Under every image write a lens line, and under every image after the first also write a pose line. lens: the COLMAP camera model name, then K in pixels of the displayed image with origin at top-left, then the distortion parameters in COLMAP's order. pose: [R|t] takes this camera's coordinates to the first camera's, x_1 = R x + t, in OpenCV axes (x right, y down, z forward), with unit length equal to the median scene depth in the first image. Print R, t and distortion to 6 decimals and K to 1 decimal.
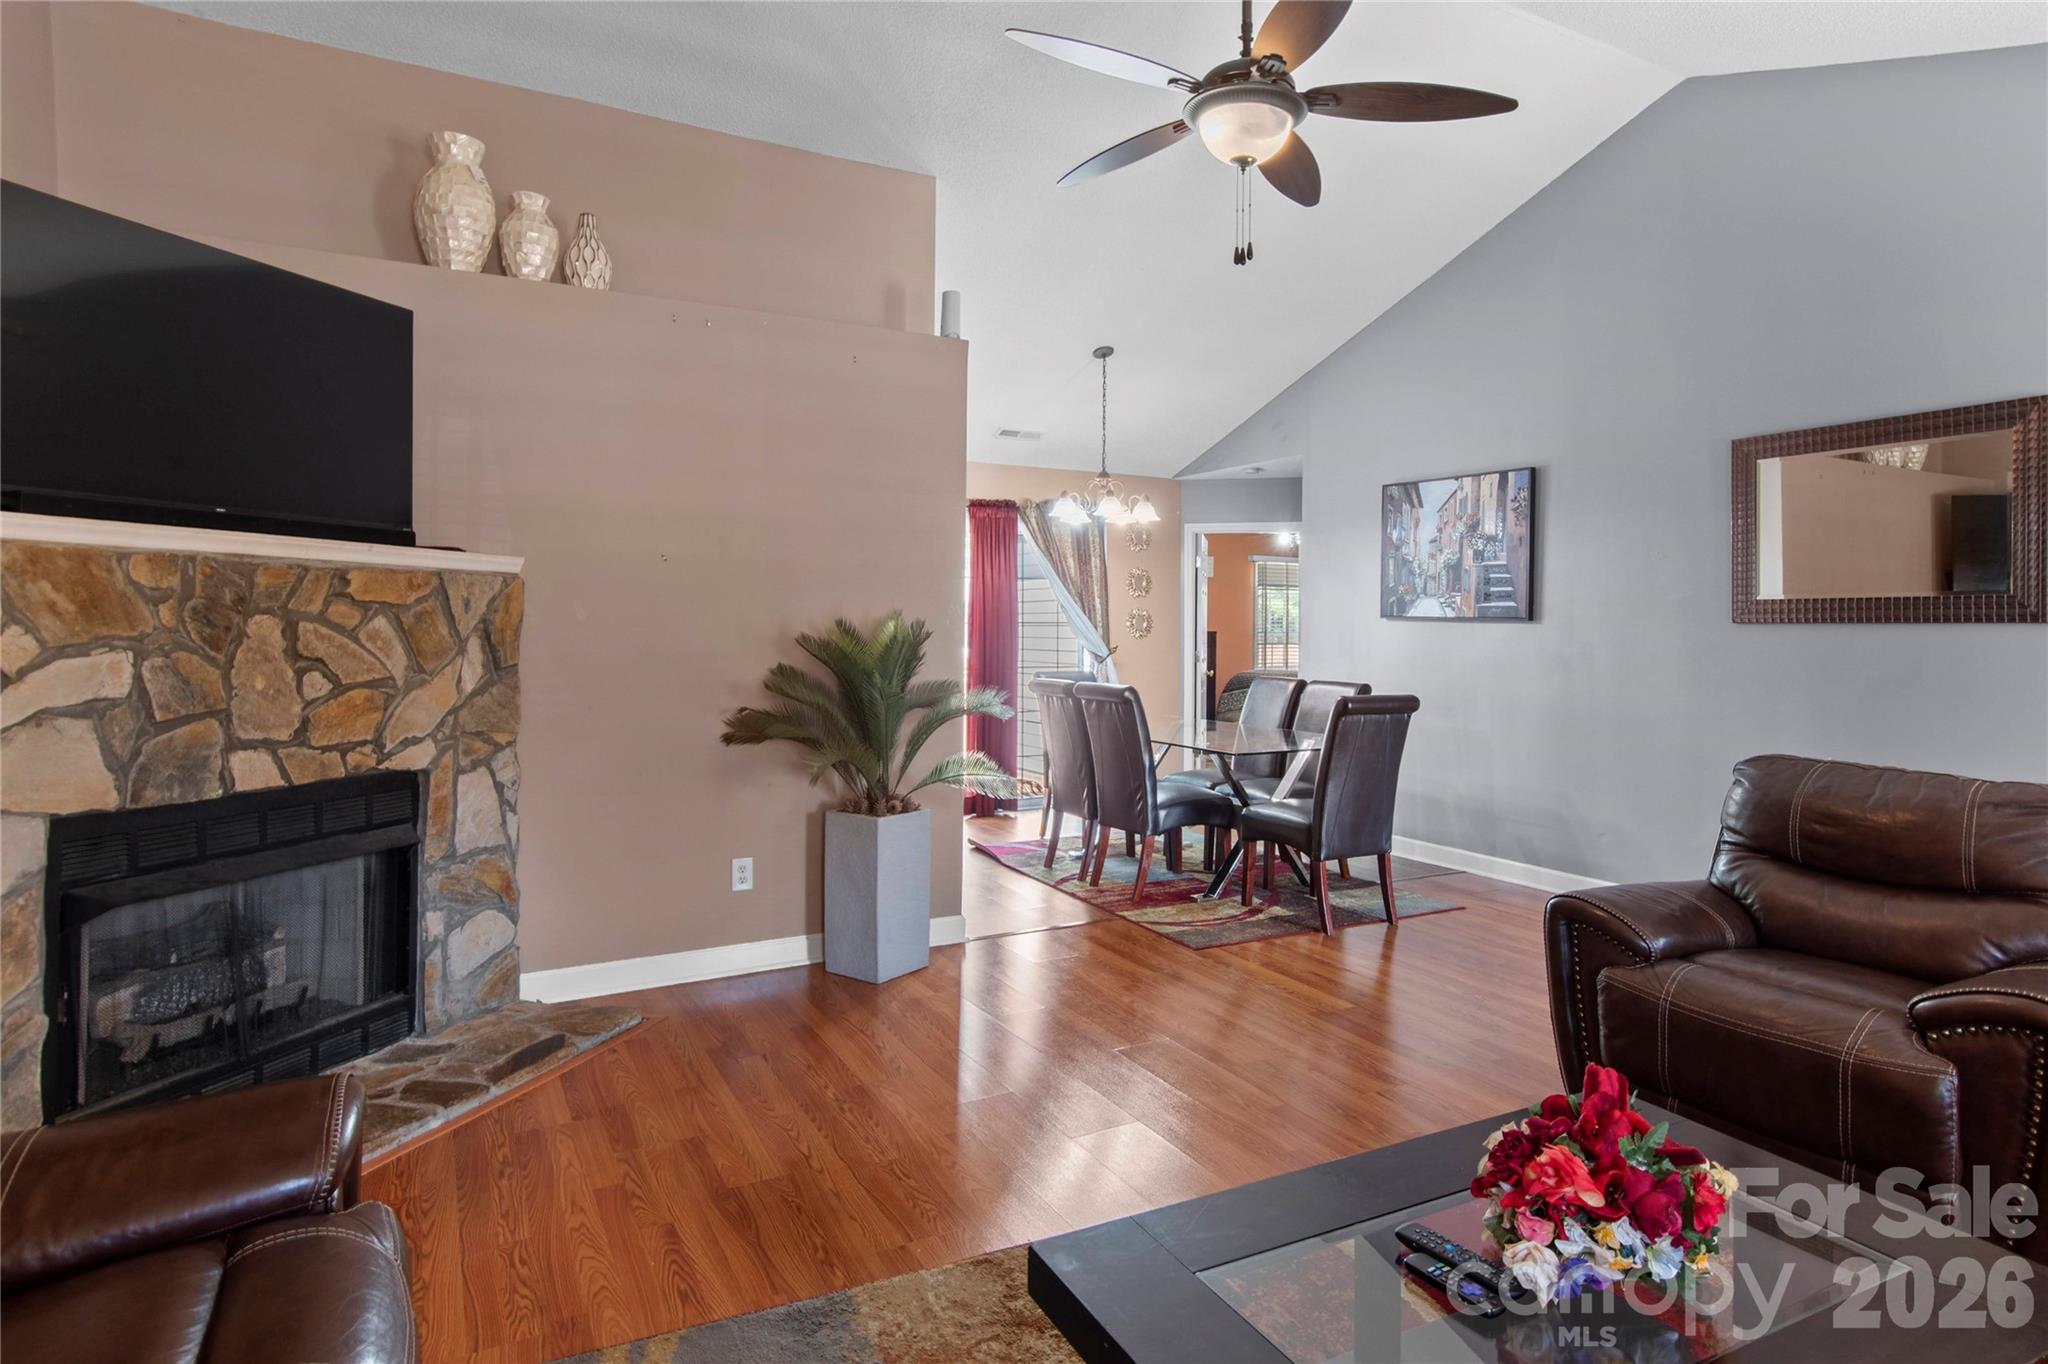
lens RADIAL K [[1147.8, 0, 1076.2], [0, 1147.8, 633.2], [0, 0, 1]] dist [0.000362, -0.001112]
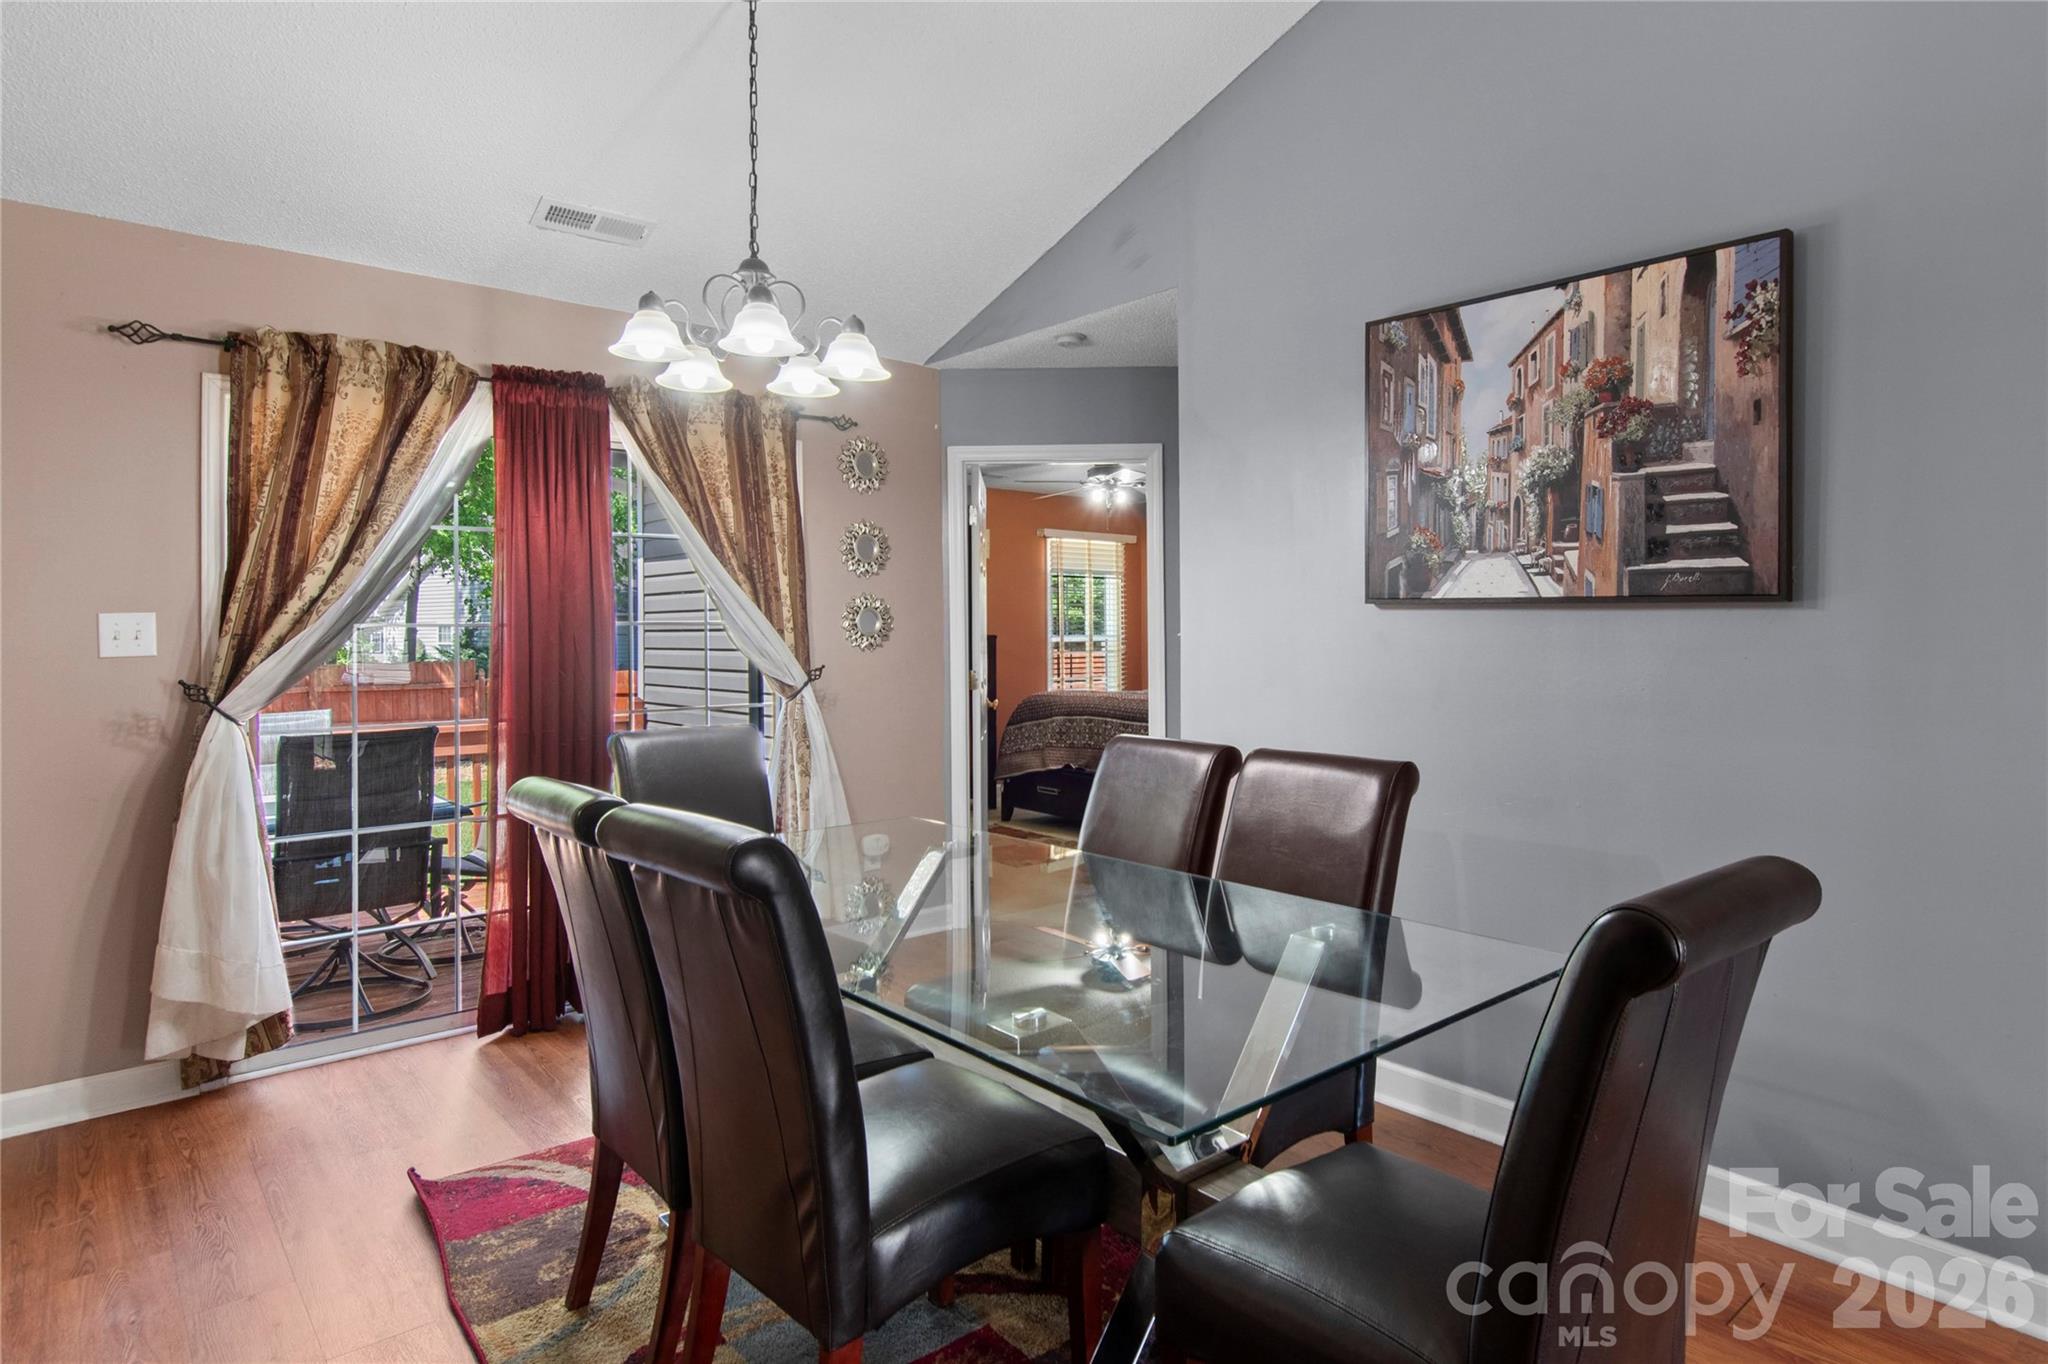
lens RADIAL K [[1147.8, 0, 1076.2], [0, 1147.8, 633.2], [0, 0, 1]] dist [0.000362, -0.001112]
pose [[0.978748, -0.013258, 0.204638, 0.052935], [0.013731, 0.999905, -0.000892, -0.002160], [-0.204606, 0.003683, 0.978837, 0.580412]]
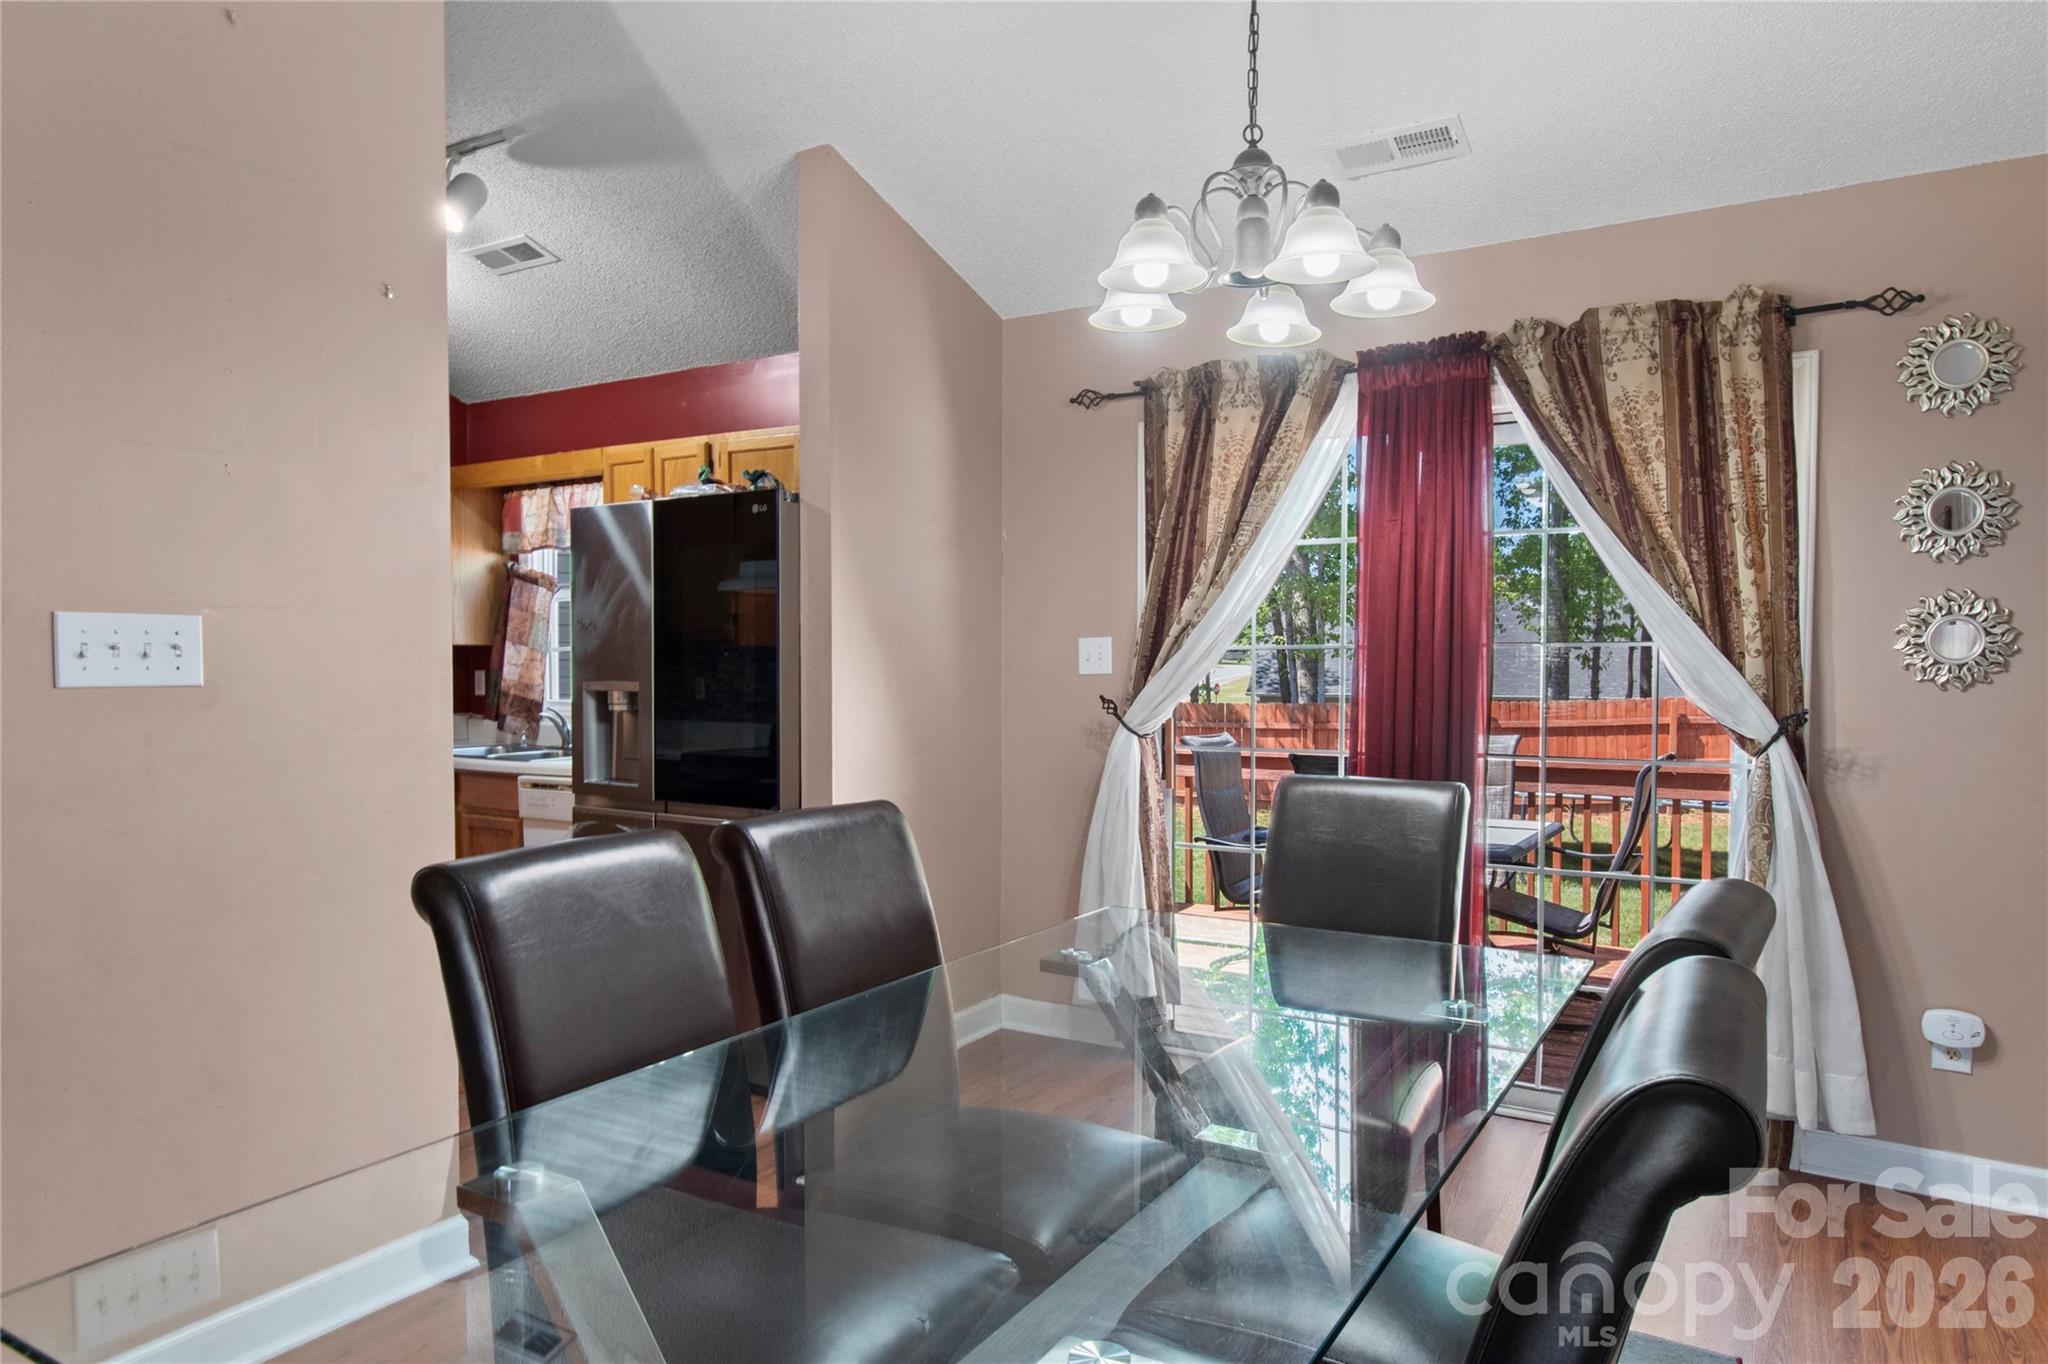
lens RADIAL K [[1266.7, 0, 1042.8], [0, 1266.7, 703.6], [0, 0, 1]] dist [-0.011168, 0.000873]
pose [[0.492181, 0.022543, -0.870201, 0.308183], [-0.002987, 0.999702, 0.024208, 0.001232], [0.870488, -0.009315, 0.492102, 0.804075]]
